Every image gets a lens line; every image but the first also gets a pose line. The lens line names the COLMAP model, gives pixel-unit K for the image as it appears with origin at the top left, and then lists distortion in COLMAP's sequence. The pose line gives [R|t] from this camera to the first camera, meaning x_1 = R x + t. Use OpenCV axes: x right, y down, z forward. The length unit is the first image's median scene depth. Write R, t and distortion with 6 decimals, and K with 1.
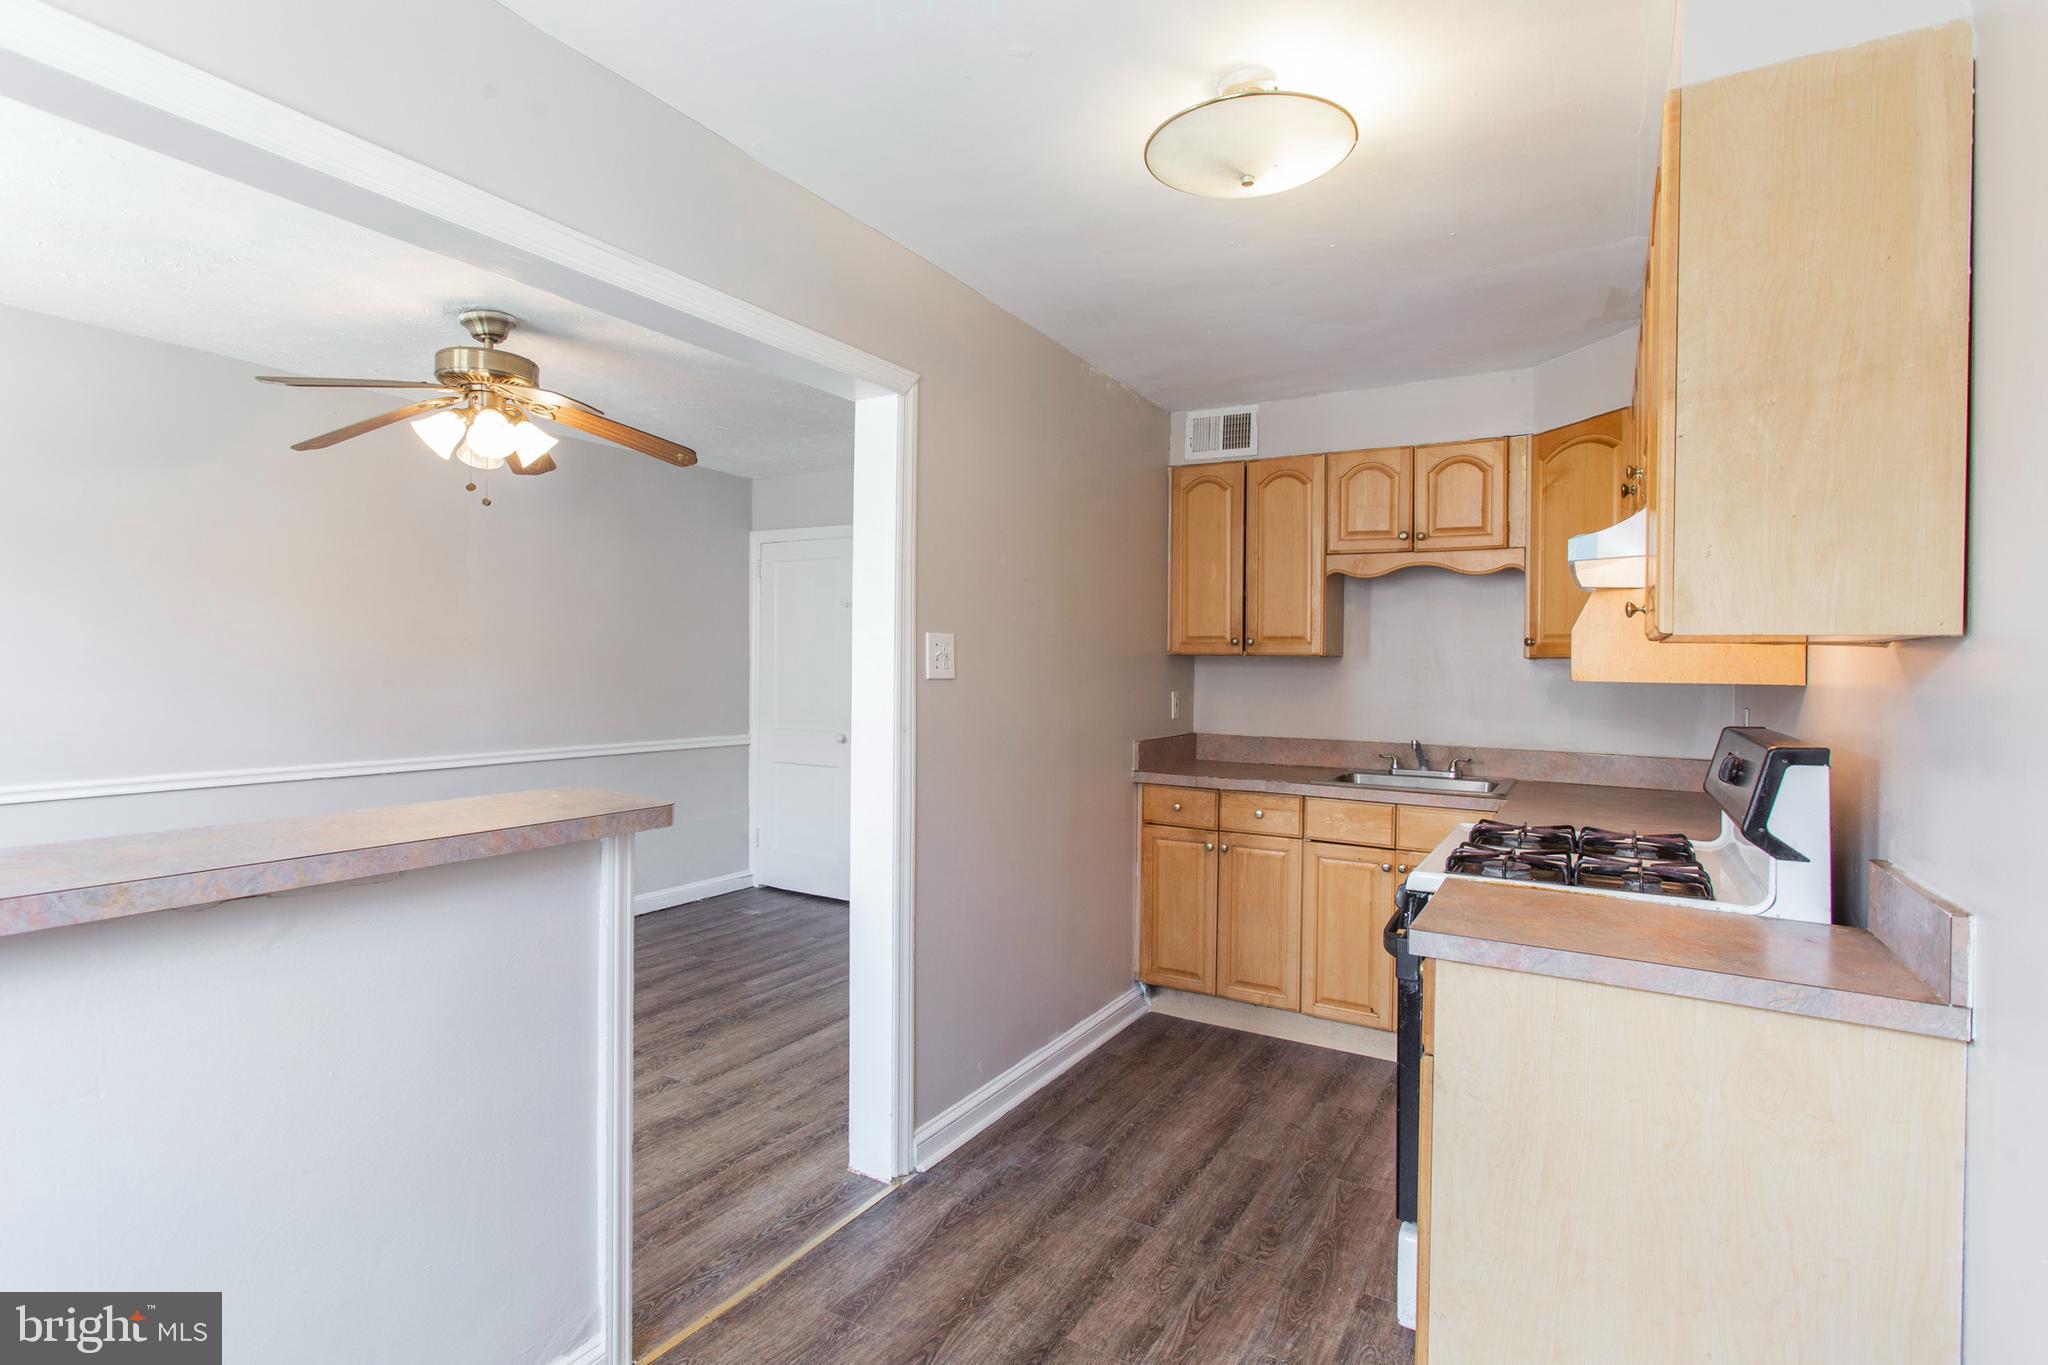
lens RADIAL K [[989.3, 0, 1002.7], [0, 989.3, 665.6], [0, 0, 1]] dist [-0.019530, 0.008828]
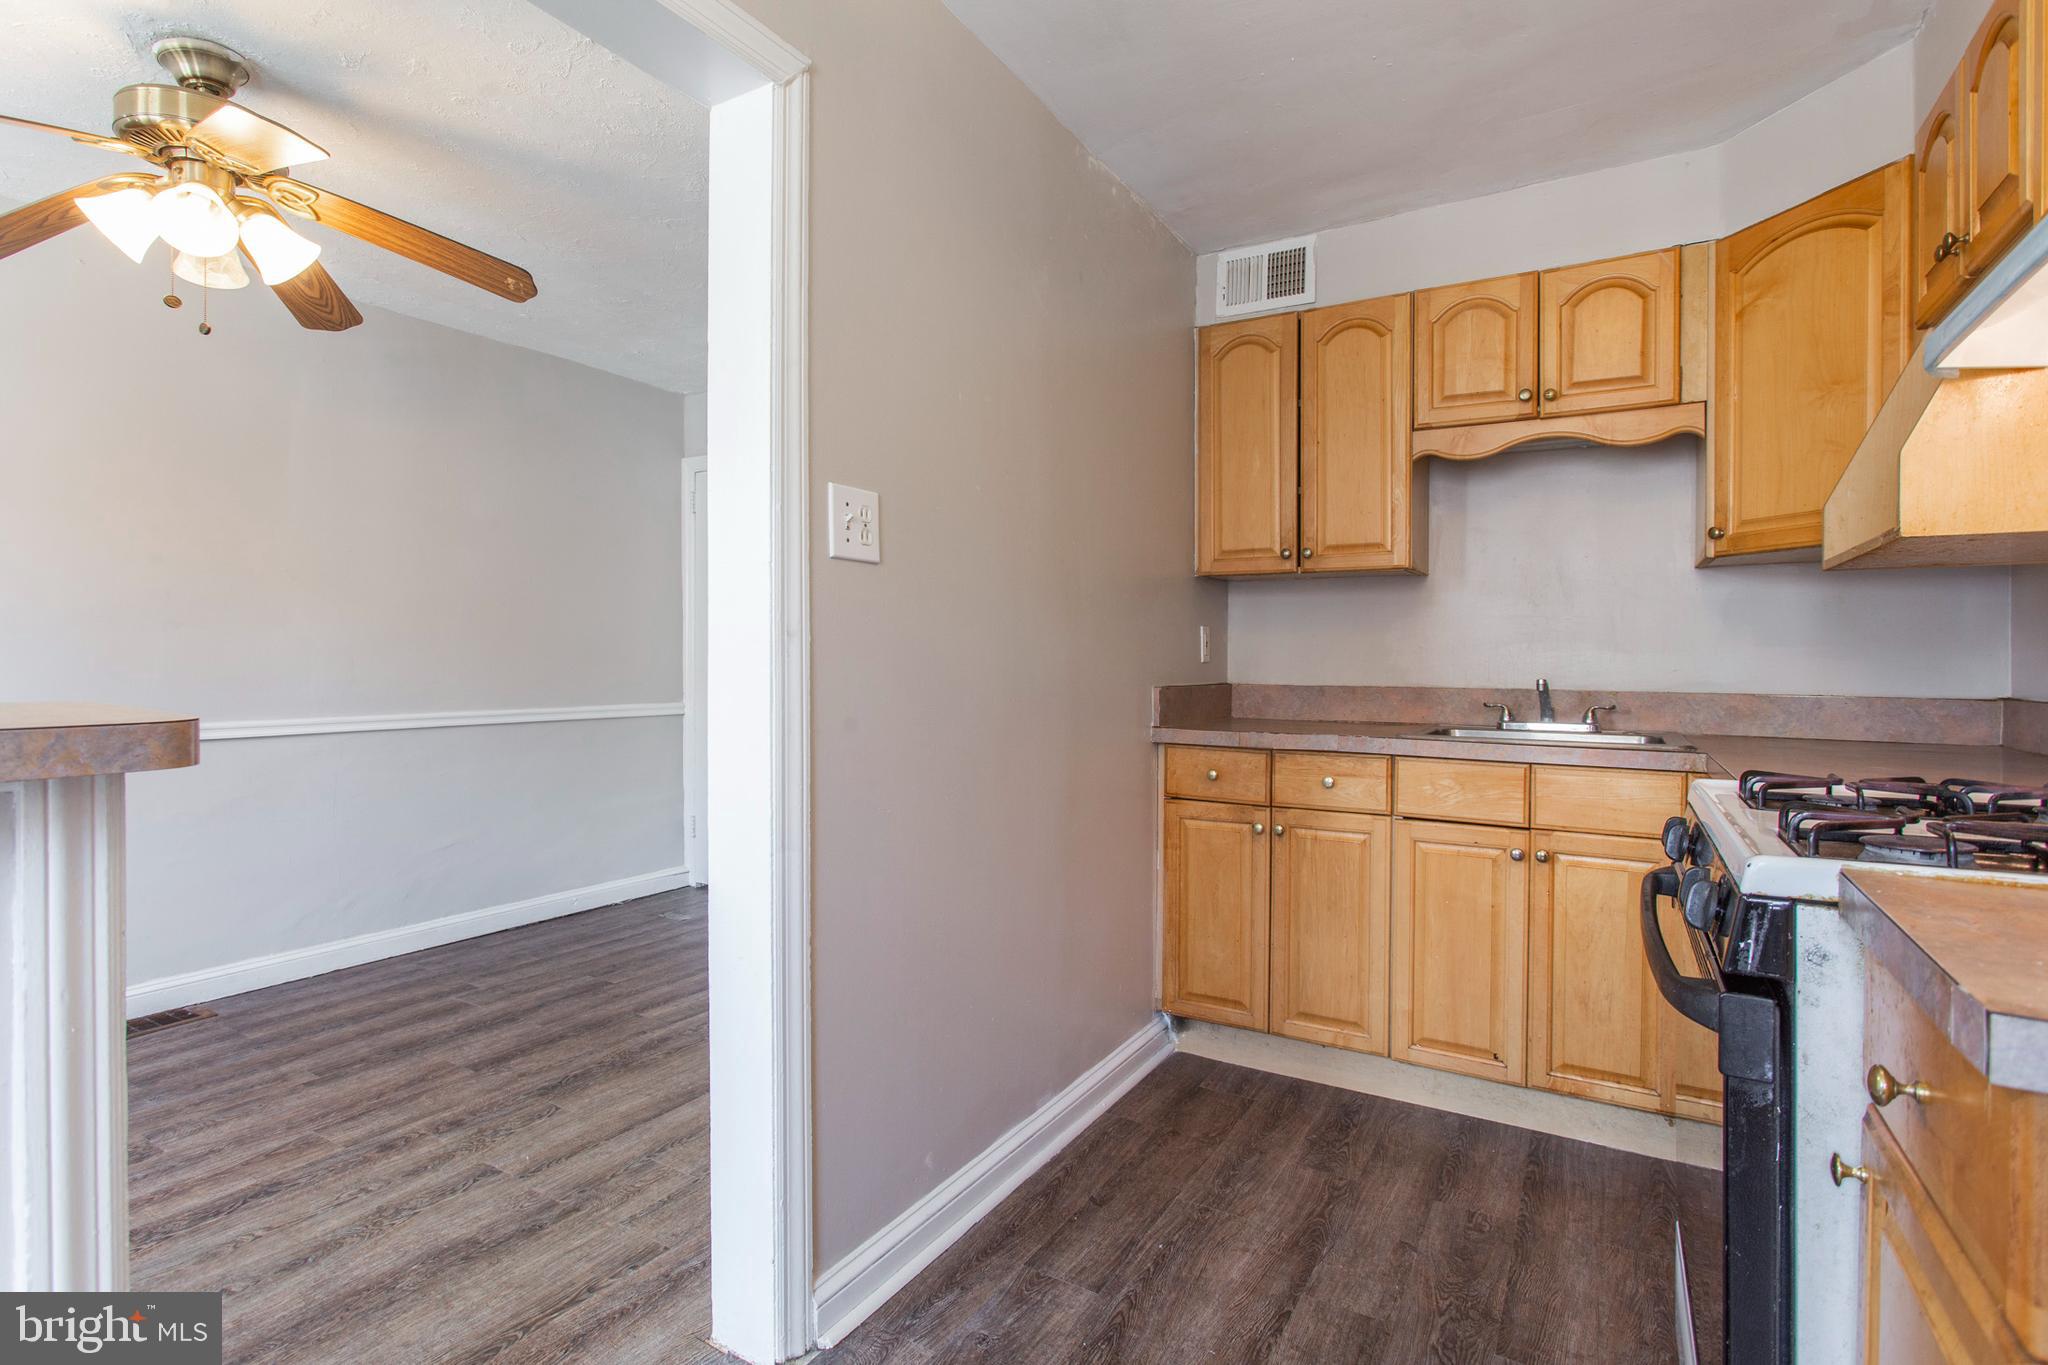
lens RADIAL K [[989.3, 0, 1003.1], [0, 989.3, 666.0], [0, 0, 1]] dist [-0.019530, 0.008828]
pose [[0.999964, -0.007924, -0.002951, 0.026367], [0.007941, 0.999952, 0.005746, 0.062842], [0.002905, -0.005769, 0.999979, 0.295808]]
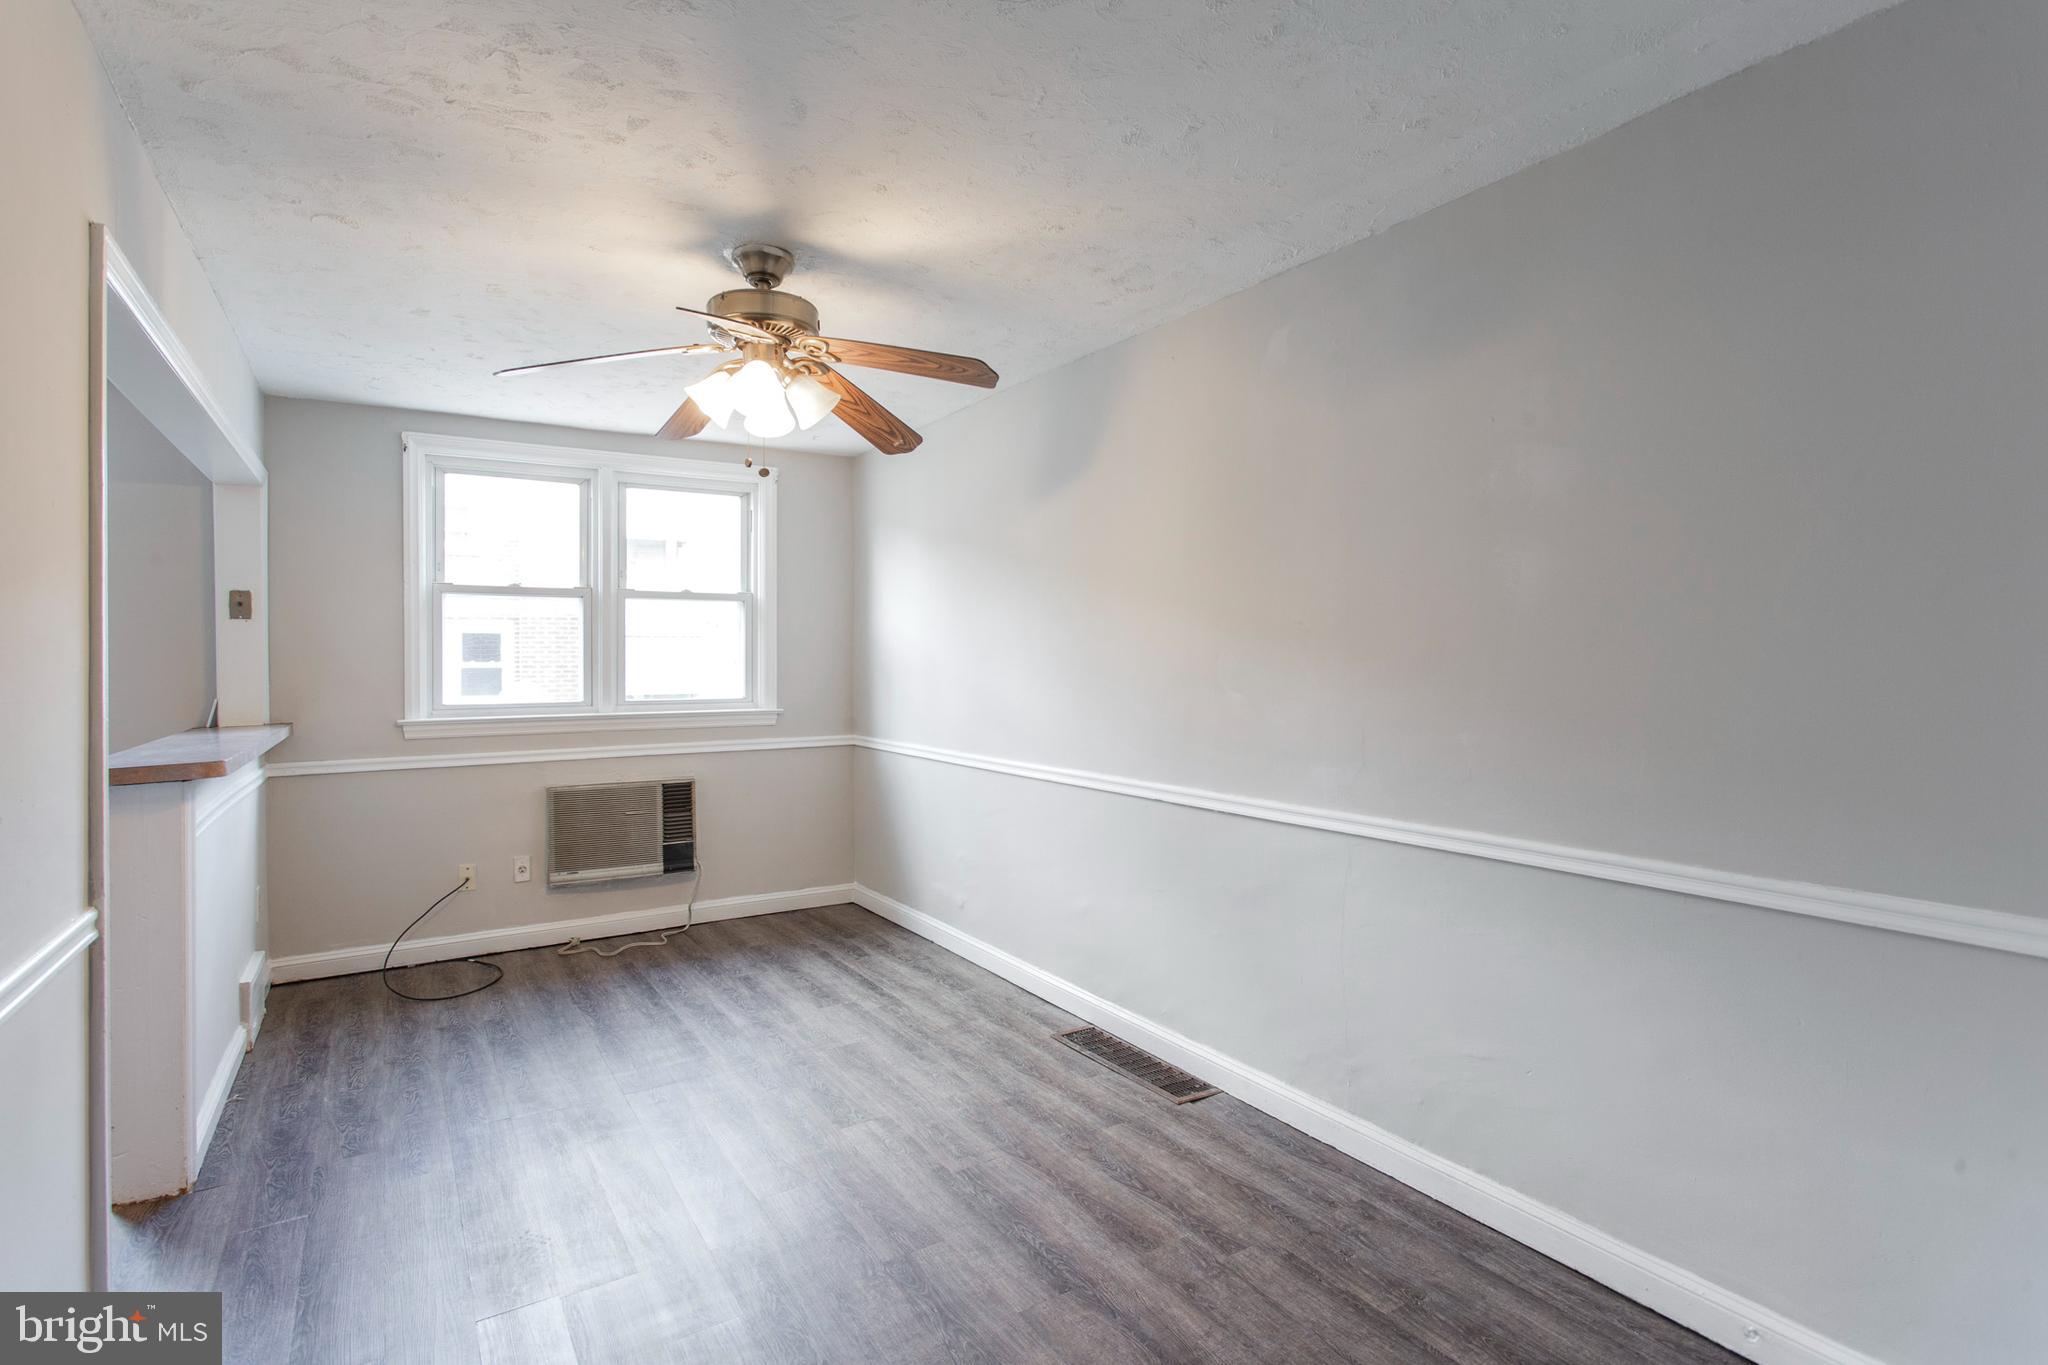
lens RADIAL K [[989.3, 0, 1000.2], [0, 989.3, 660.7], [0, 0, 1]] dist [-0.019530, 0.008828]
pose [[-0.448542, -0.007914, -0.893727, 0.140194], [-0.000489, 0.999963, -0.008609, 0.003183], [0.893761, -0.003425, -0.448530, 1.447388]]
